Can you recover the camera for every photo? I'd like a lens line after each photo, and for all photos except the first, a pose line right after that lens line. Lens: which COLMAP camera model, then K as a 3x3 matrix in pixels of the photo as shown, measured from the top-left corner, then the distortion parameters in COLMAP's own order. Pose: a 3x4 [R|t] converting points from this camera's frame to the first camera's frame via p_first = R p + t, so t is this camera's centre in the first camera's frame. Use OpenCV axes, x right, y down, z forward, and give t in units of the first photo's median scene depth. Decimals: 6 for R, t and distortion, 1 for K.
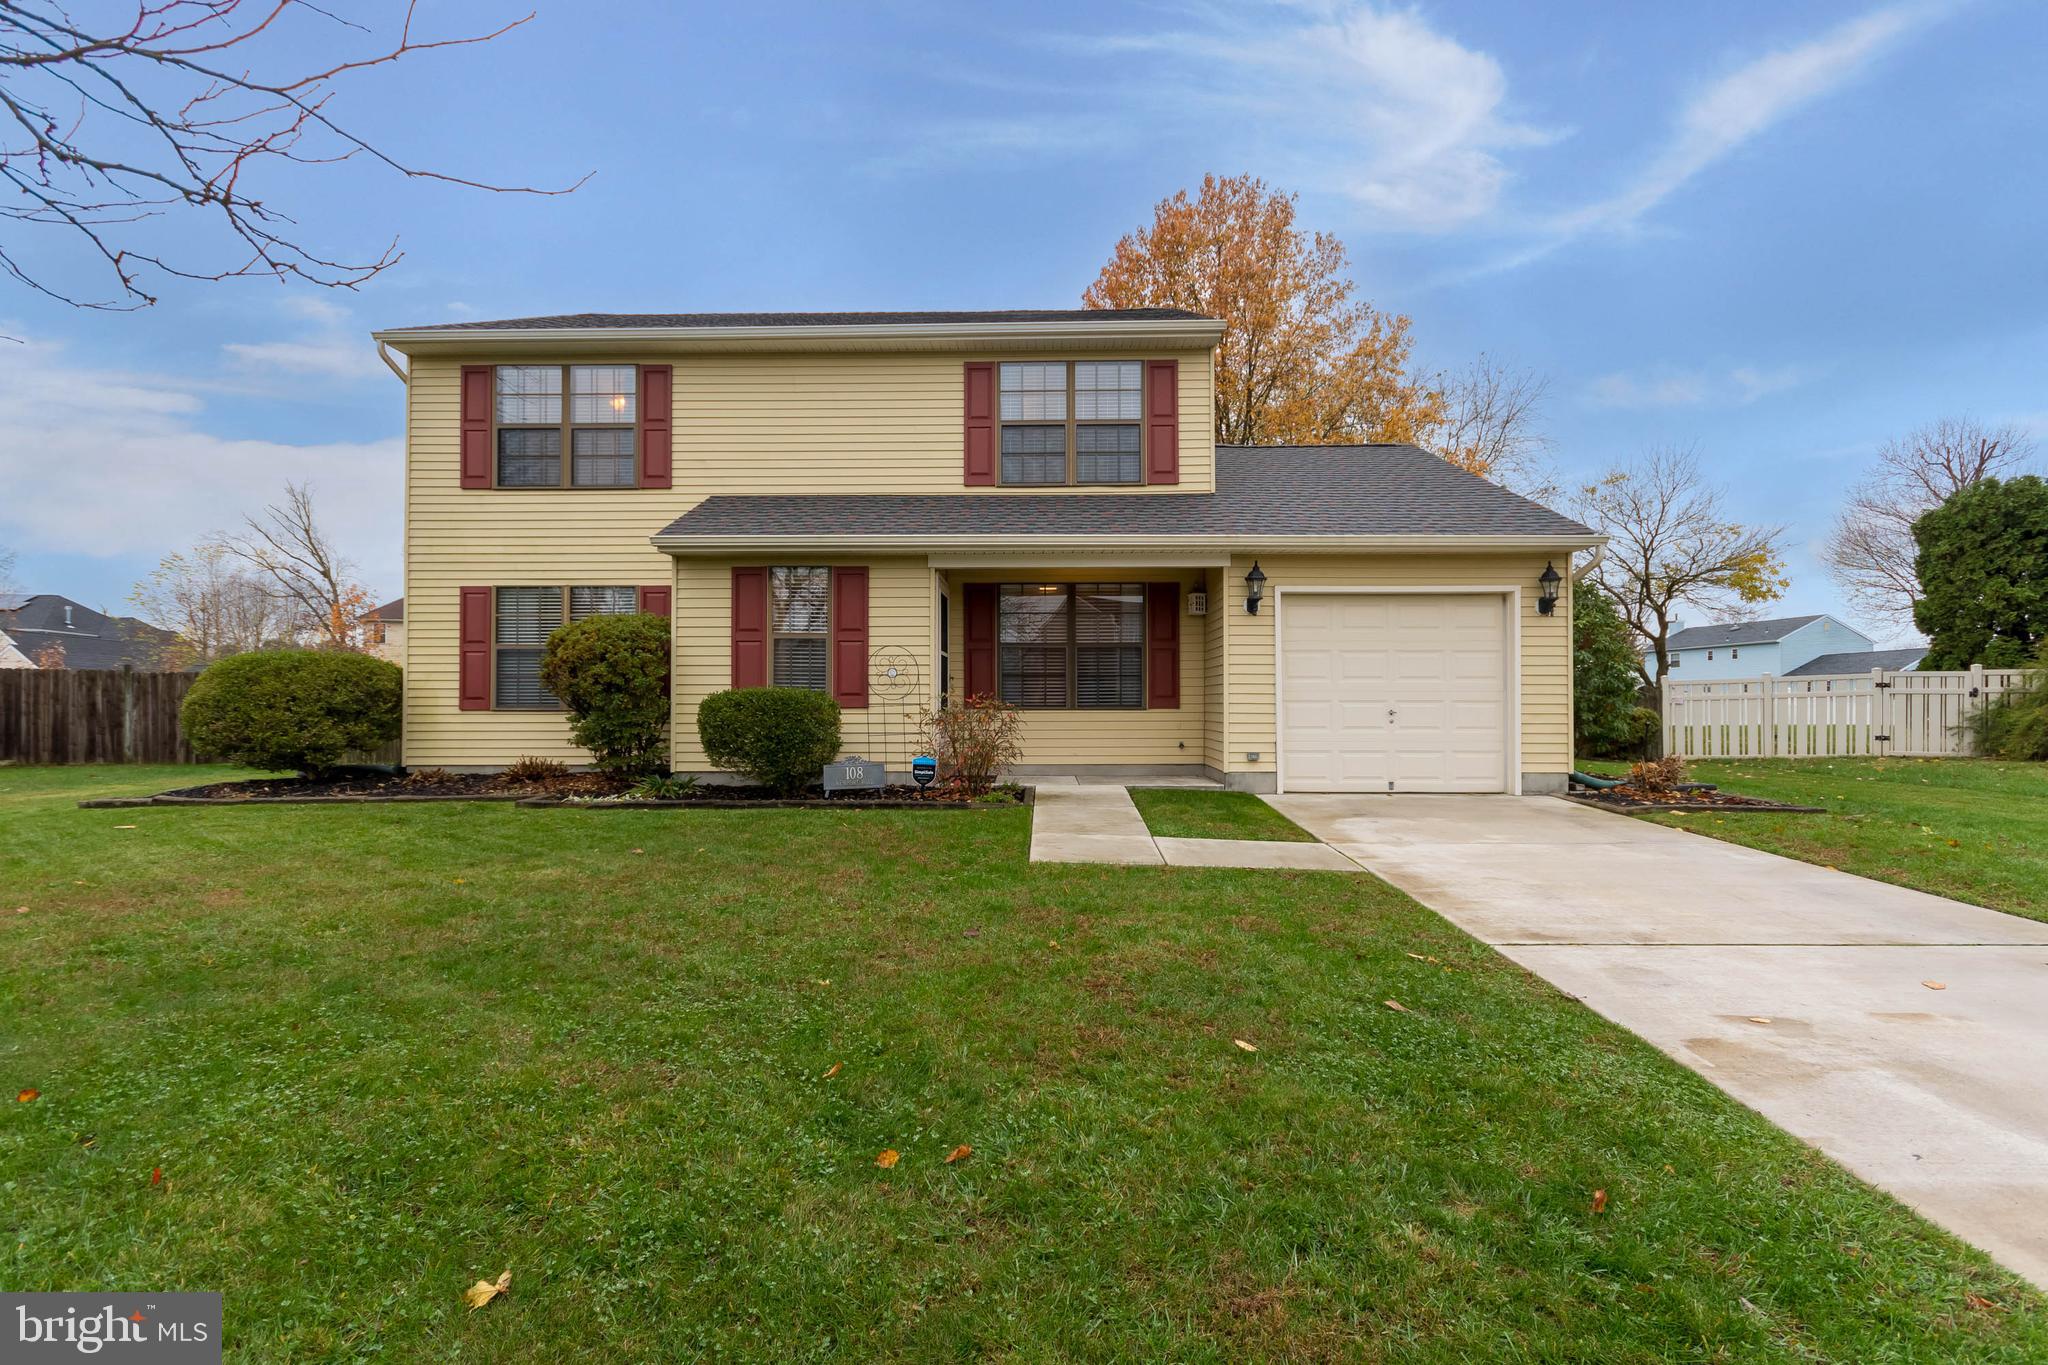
lens RADIAL K [[921.7, 0, 1024.0], [0, 921.7, 682.5], [0, 0, 1]] dist [-0.000706, -0.000209]
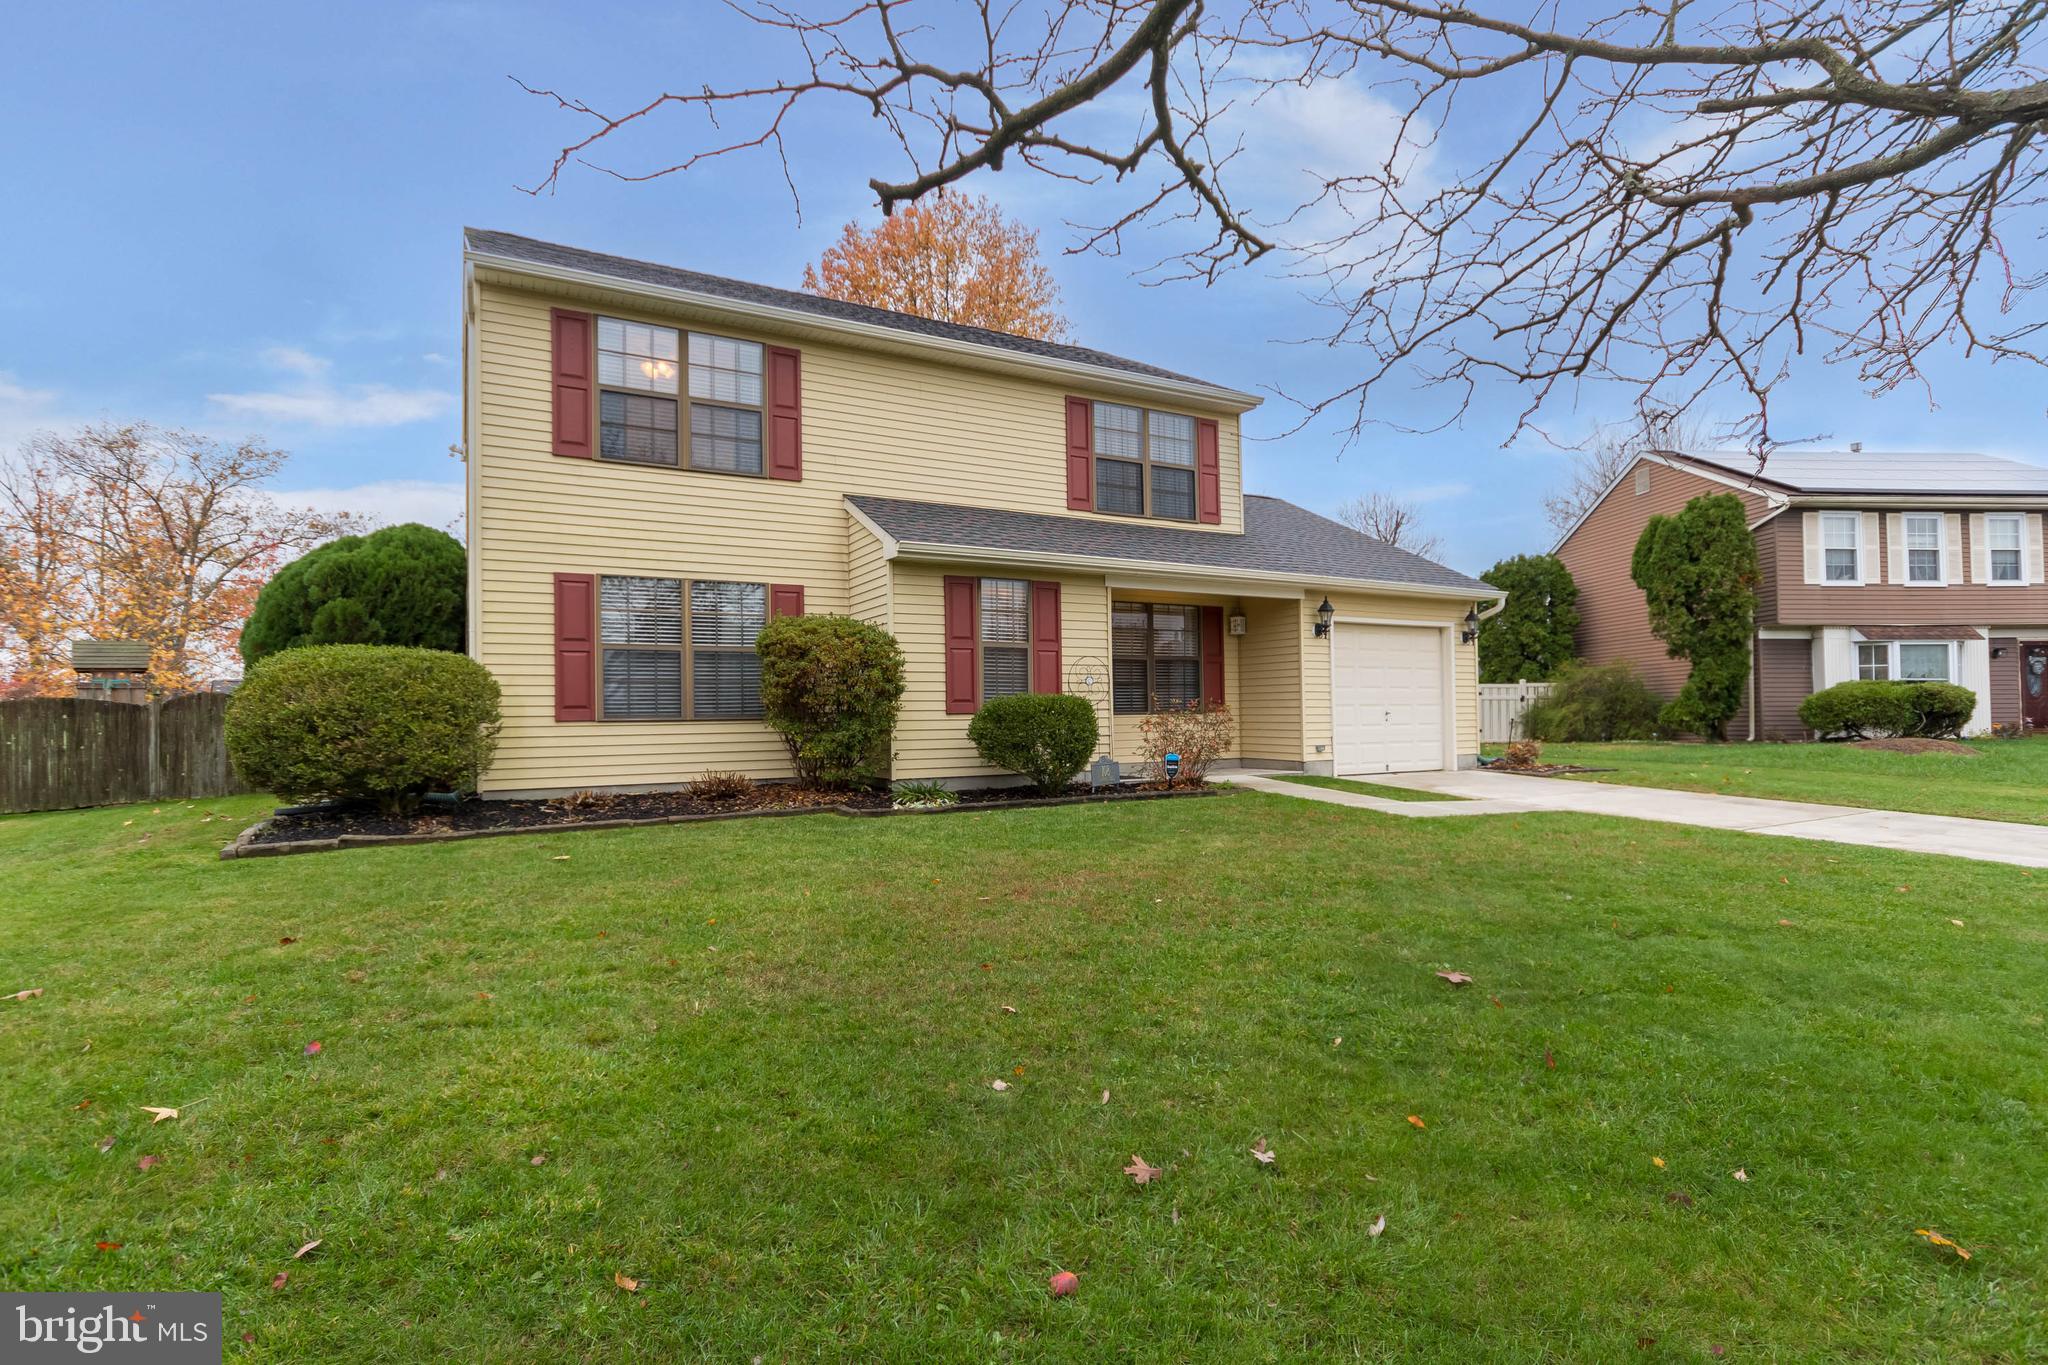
lens RADIAL K [[1002.8, 0, 1024.0], [0, 1002.8, 682.5], [0, 0, 1]] dist [-0.001339, -0.000108]
pose [[0.861969, 0.006570, 0.506918, -0.704367], [-0.002237, 0.999956, -0.009157, 0.002249], [-0.506956, 0.006759, 0.861946, 0.007491]]
